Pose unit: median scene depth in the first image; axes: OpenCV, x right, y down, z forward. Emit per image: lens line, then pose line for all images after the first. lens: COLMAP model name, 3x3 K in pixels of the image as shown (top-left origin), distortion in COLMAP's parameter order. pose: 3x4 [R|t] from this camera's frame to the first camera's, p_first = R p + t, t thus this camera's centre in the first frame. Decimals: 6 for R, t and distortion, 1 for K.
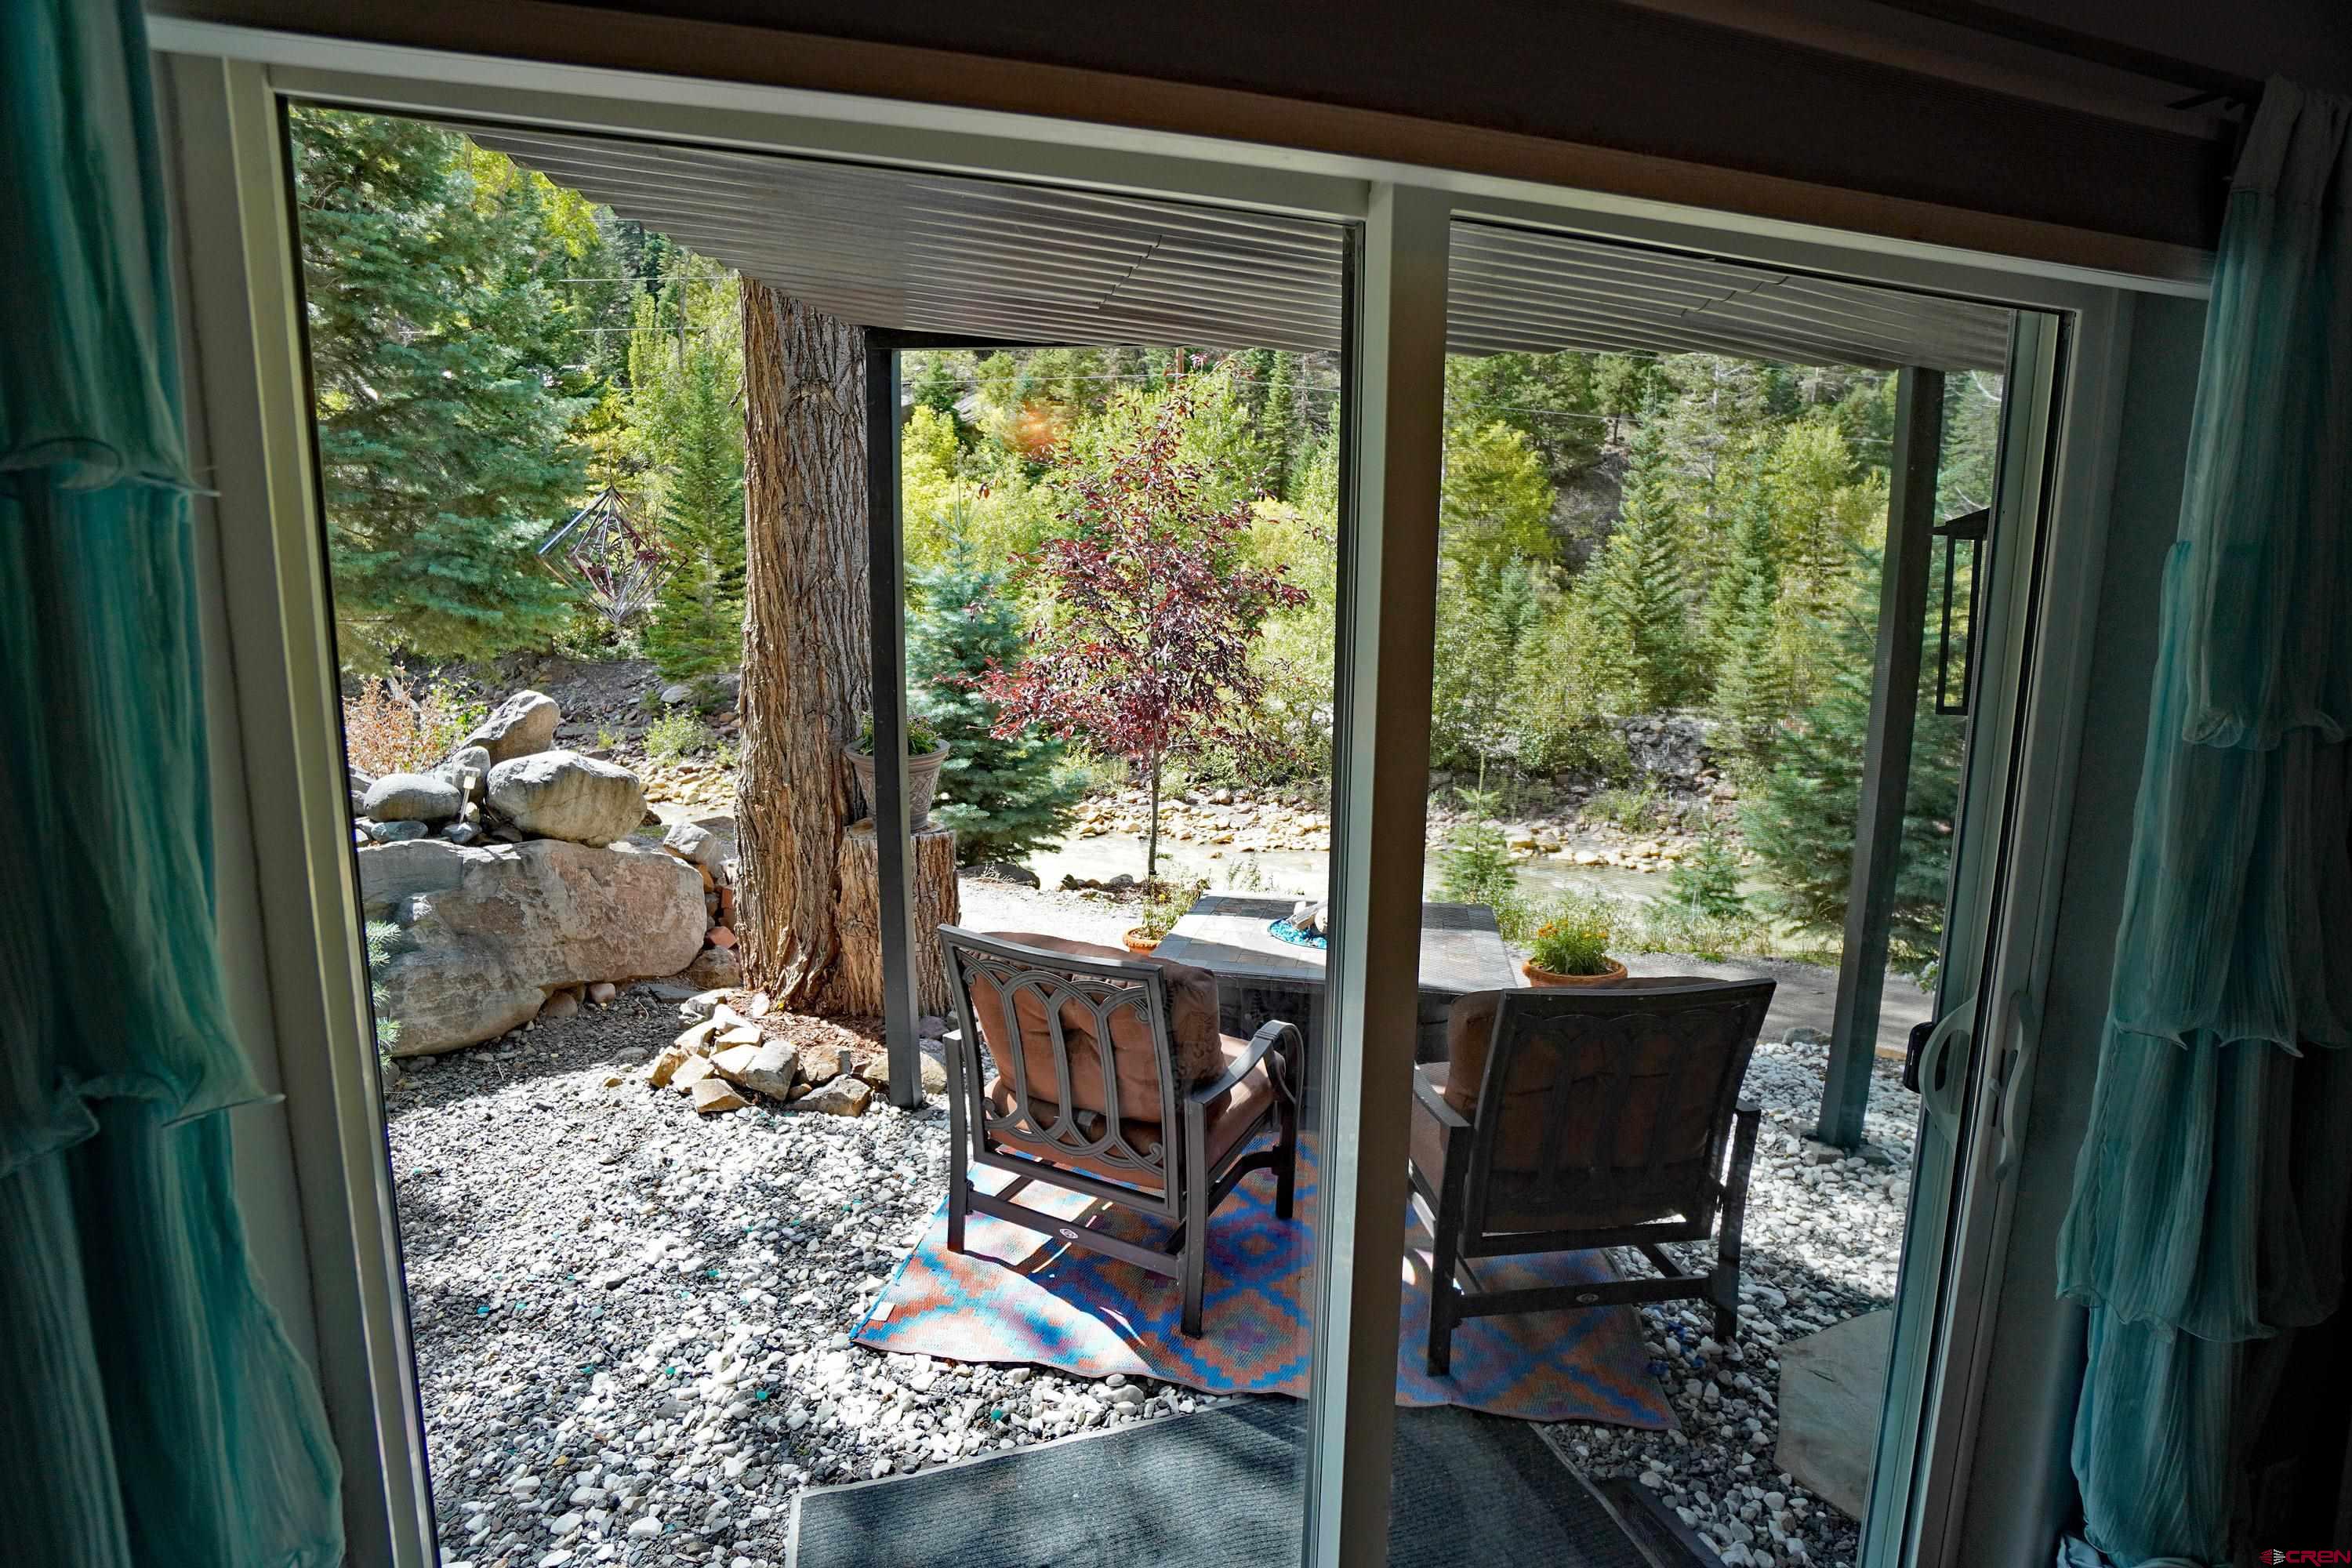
lens RADIAL K [[1065.8, 0, 1166.0], [0, 1065.8, 777.2], [0, 0, 1]] dist [-0.065852, 0.025170]
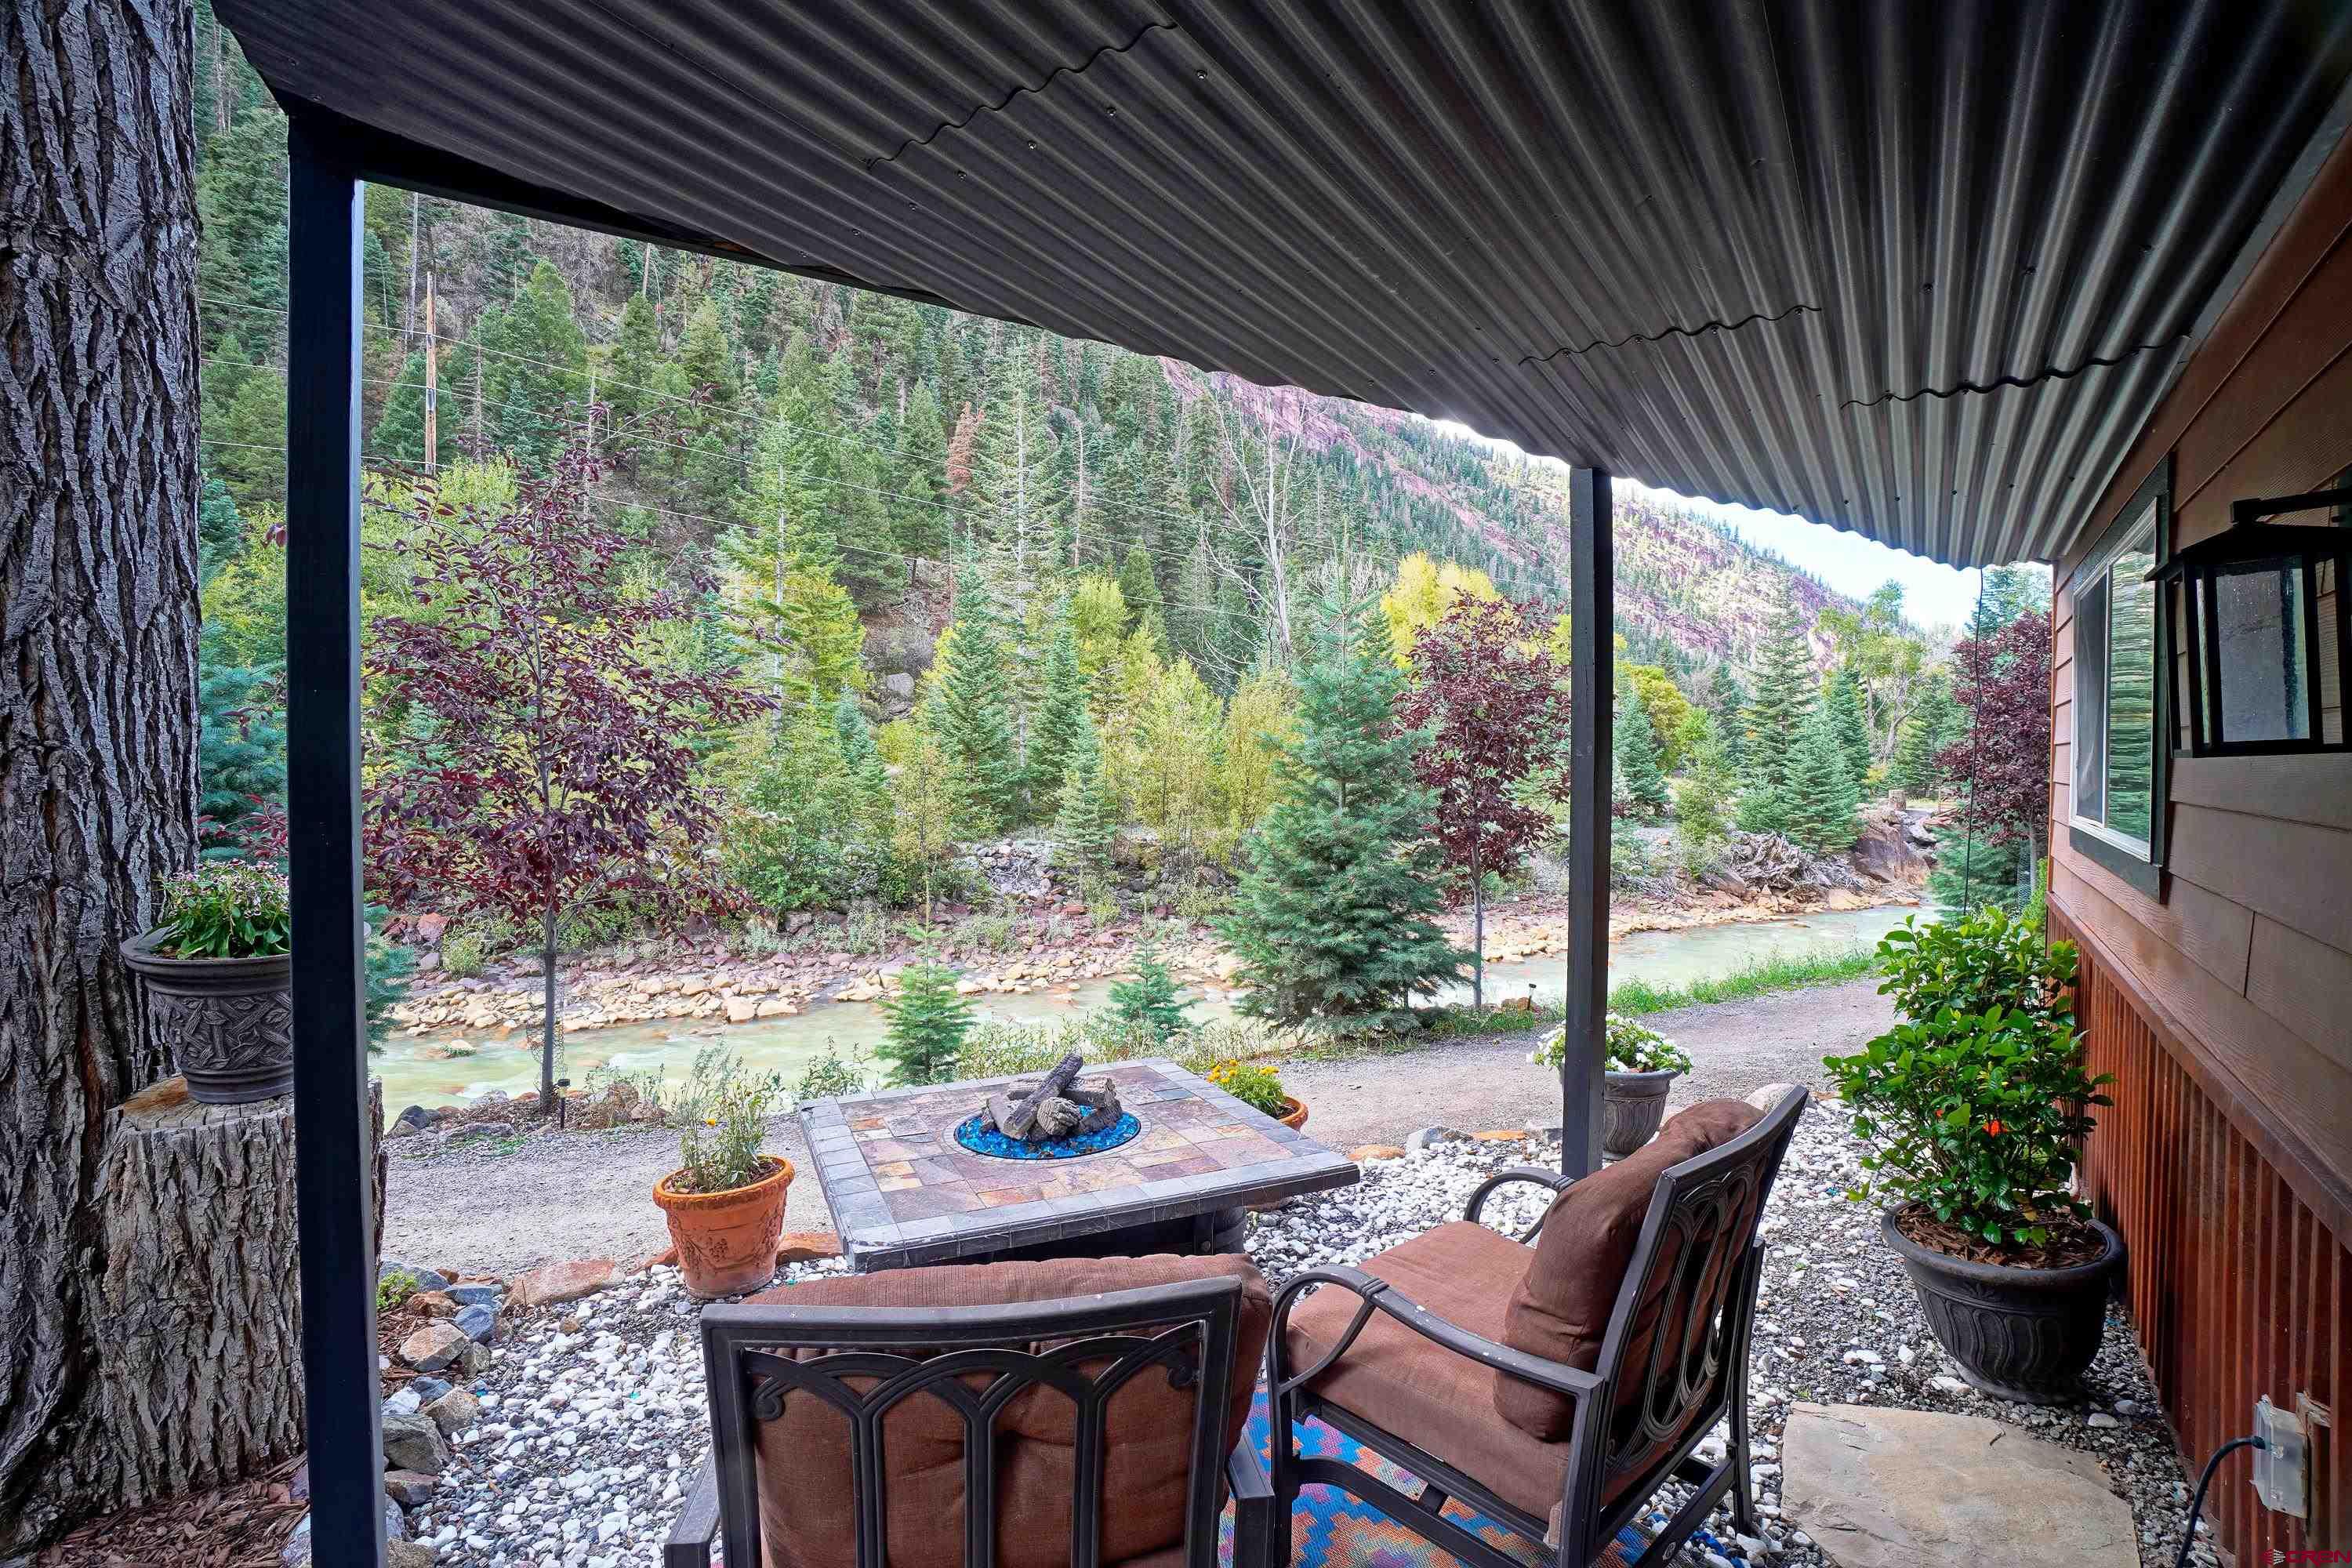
lens RADIAL K [[1080.0, 0, 1174.0], [0, 1080.0, 771.6], [0, 0, 1]] dist [-0.064548, 0.027979]
pose [[0.800066, -0.013539, 0.599759, -0.040573], [0.092273, 0.990626, -0.100727, -0.003254], [-0.592773, 0.135930, 0.793815, 0.061970]]
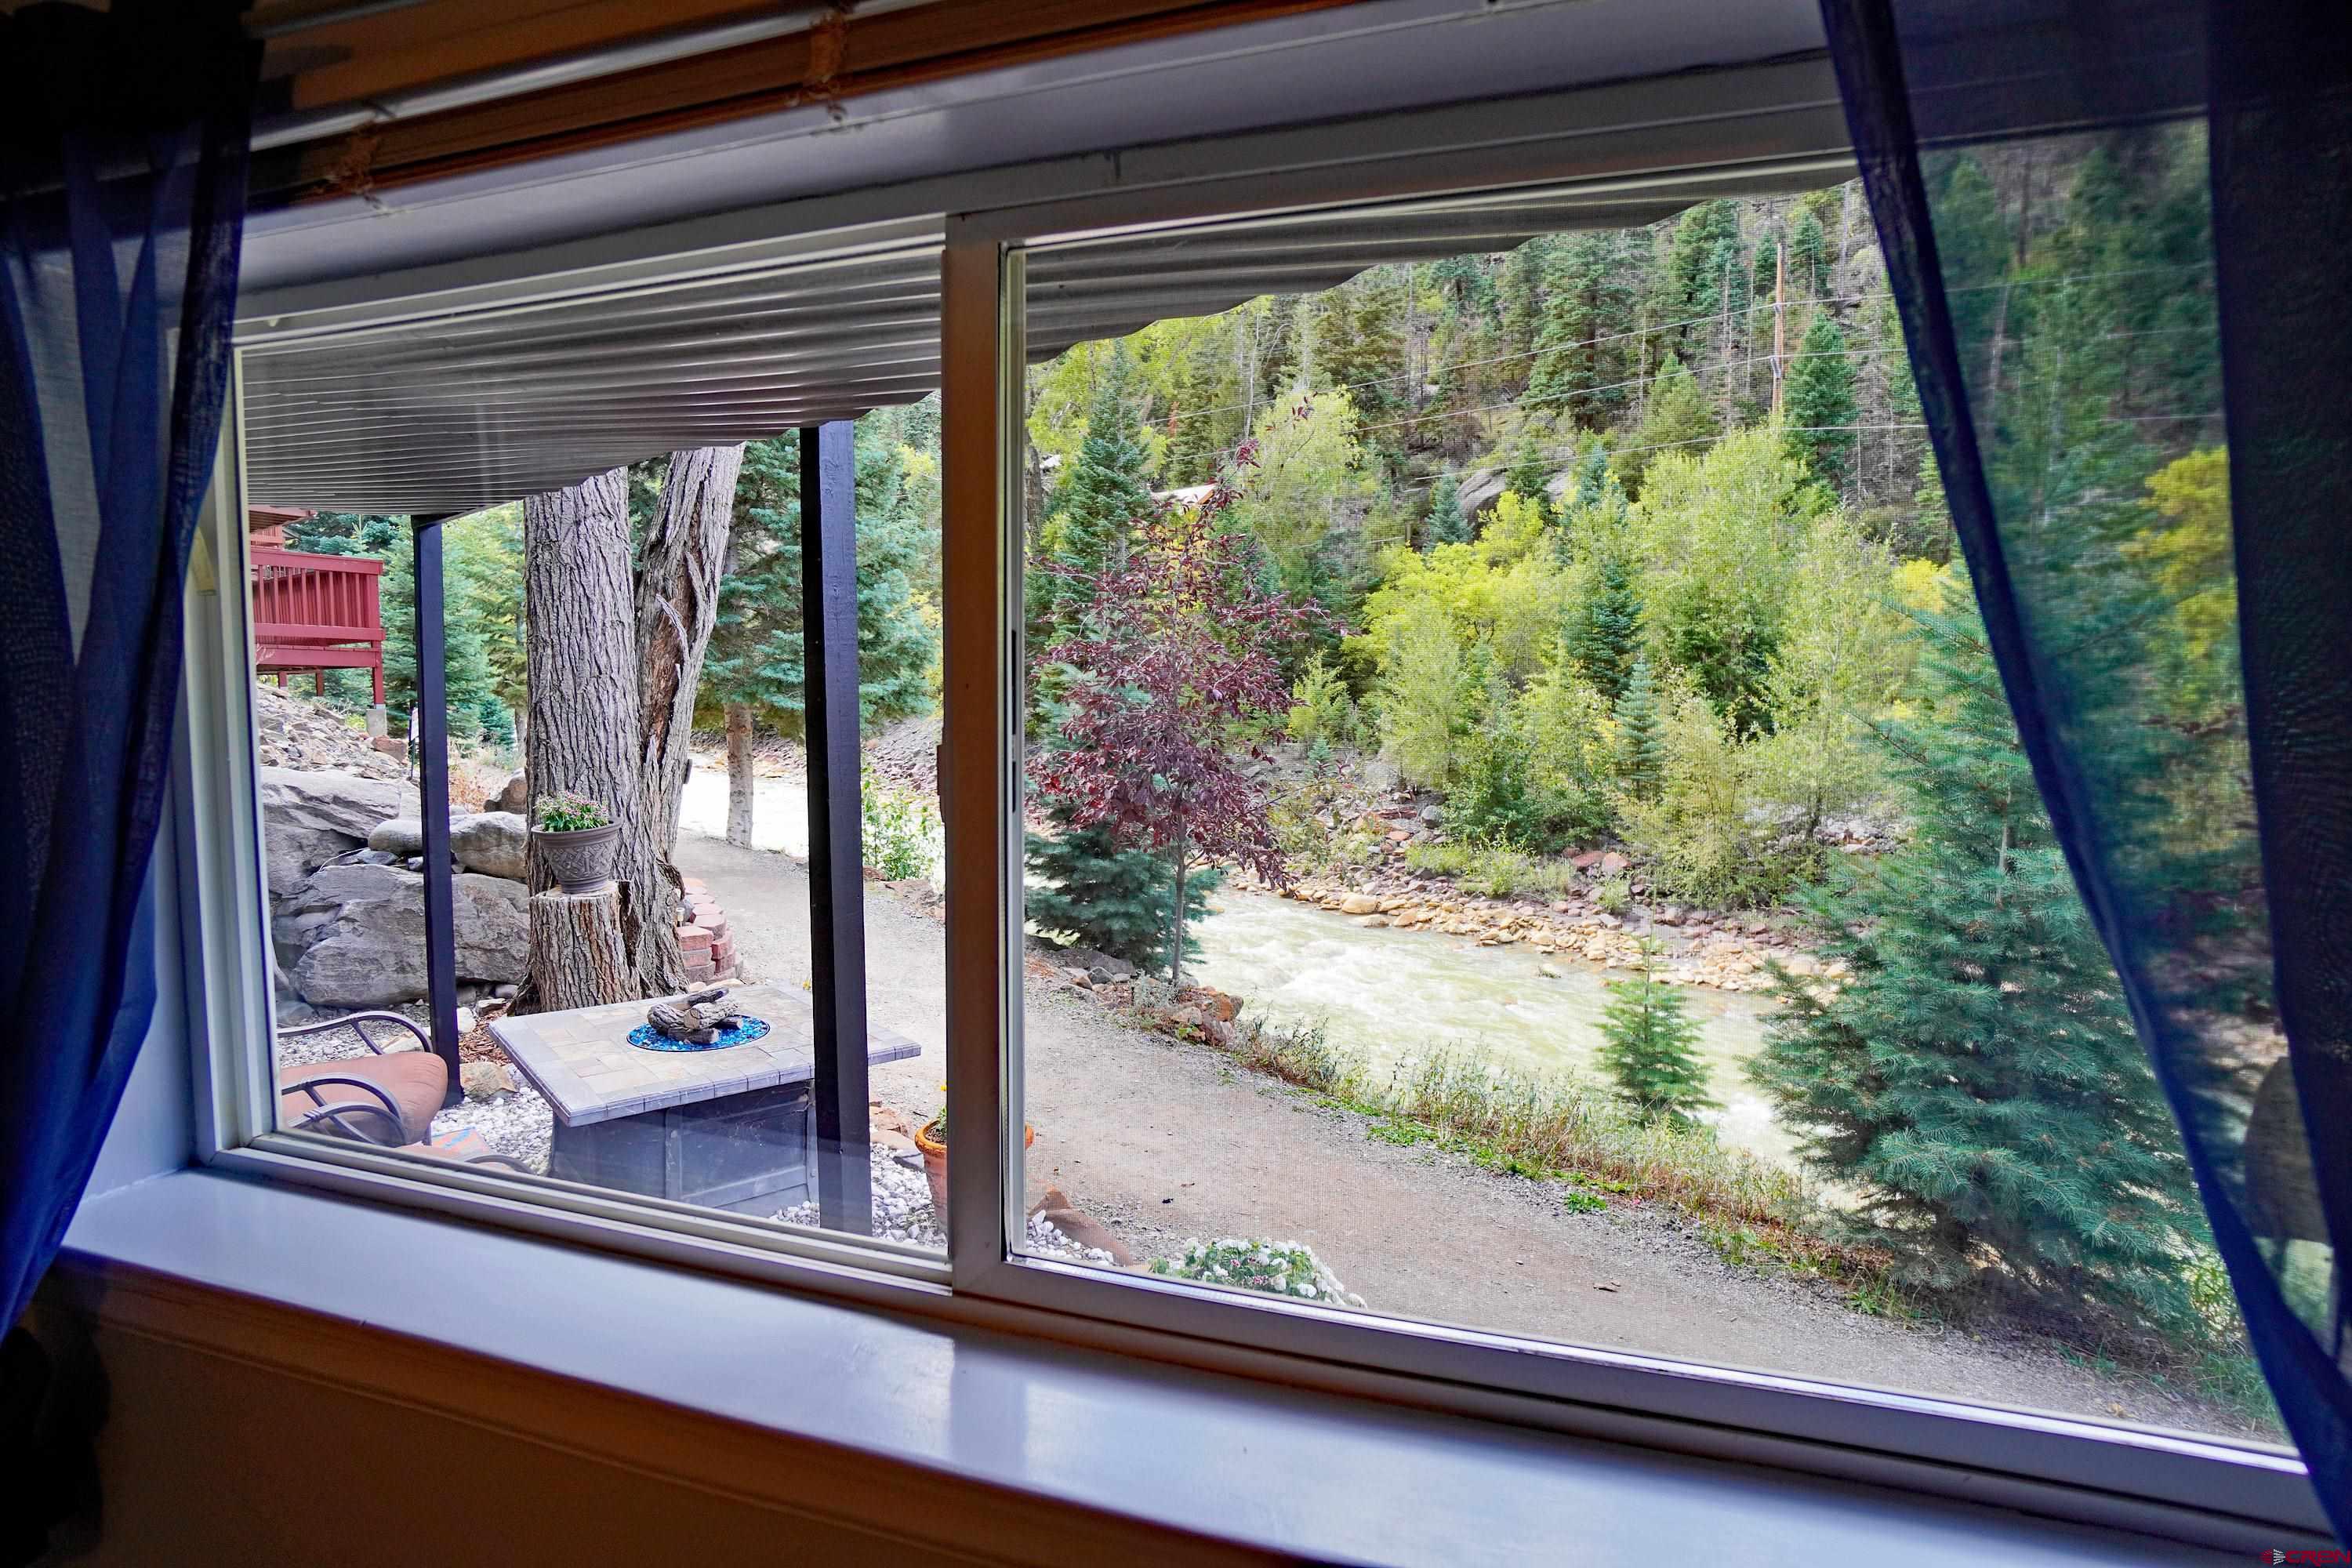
lens RADIAL K [[1065.8, 0, 1166.0], [0, 1065.8, 777.2], [0, 0, 1]] dist [-0.065852, 0.025170]
pose [[0.825800, 0.037202, -0.562735, 0.208235], [-0.082083, 0.995125, -0.054668, -0.015288], [0.557958, 0.091336, 0.824828, 0.075358]]
